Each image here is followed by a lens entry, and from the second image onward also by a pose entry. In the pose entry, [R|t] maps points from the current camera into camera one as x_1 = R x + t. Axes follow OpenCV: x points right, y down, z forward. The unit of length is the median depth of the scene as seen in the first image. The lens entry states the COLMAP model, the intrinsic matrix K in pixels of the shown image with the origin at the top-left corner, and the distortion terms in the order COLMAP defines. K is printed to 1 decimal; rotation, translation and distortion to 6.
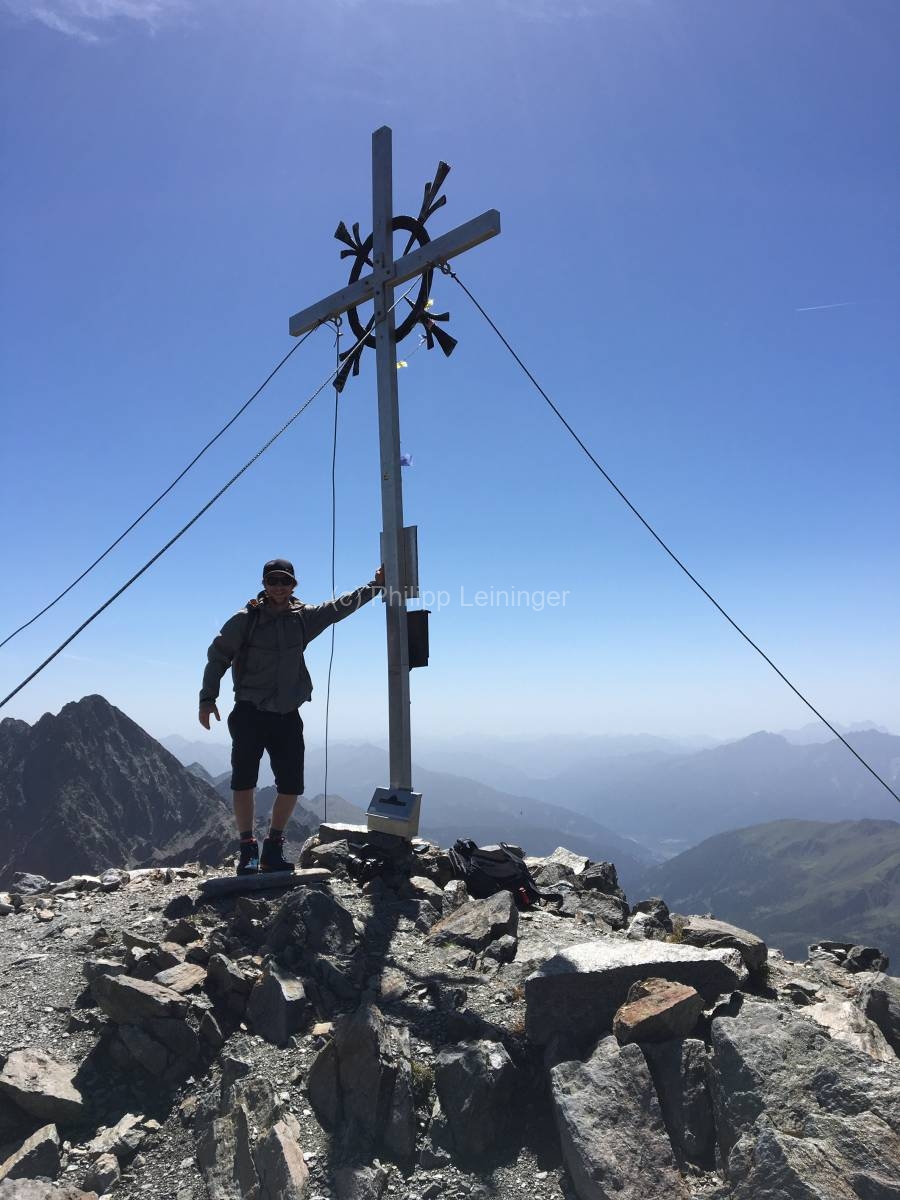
lens RADIAL K [[1032.1, 0, 444.1], [0, 1032.1, 575.5], [0, 0, 1]] dist [0.010983, -0.043238]
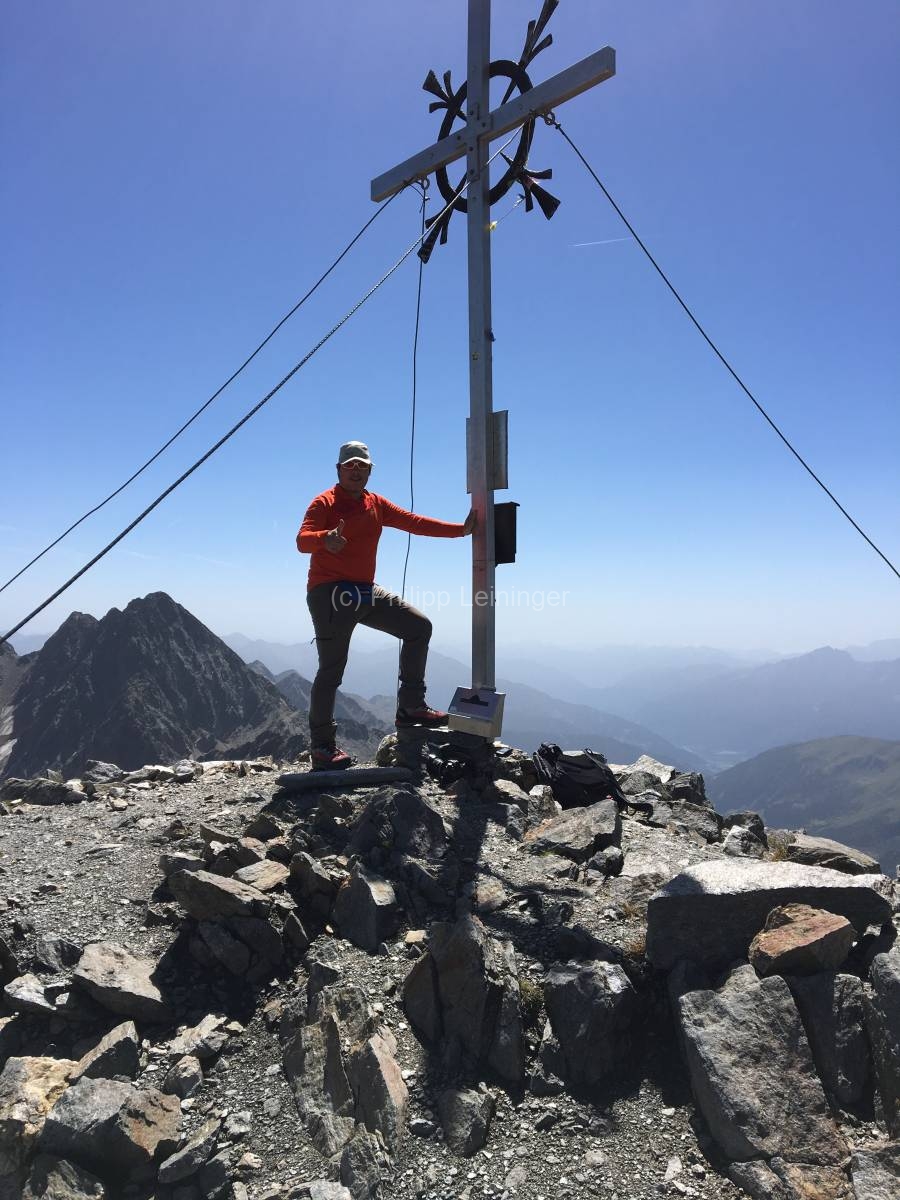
lens RADIAL K [[1032.1, 0, 448.8], [0, 1032.1, 597.9], [0, 0, 1]] dist [0.010983, -0.043238]
pose [[0.998275, 0.029649, -0.050679, -0.045294], [-0.023812, 0.993407, 0.112144, 0.027239], [0.053670, -0.110744, 0.992399, 0.100655]]
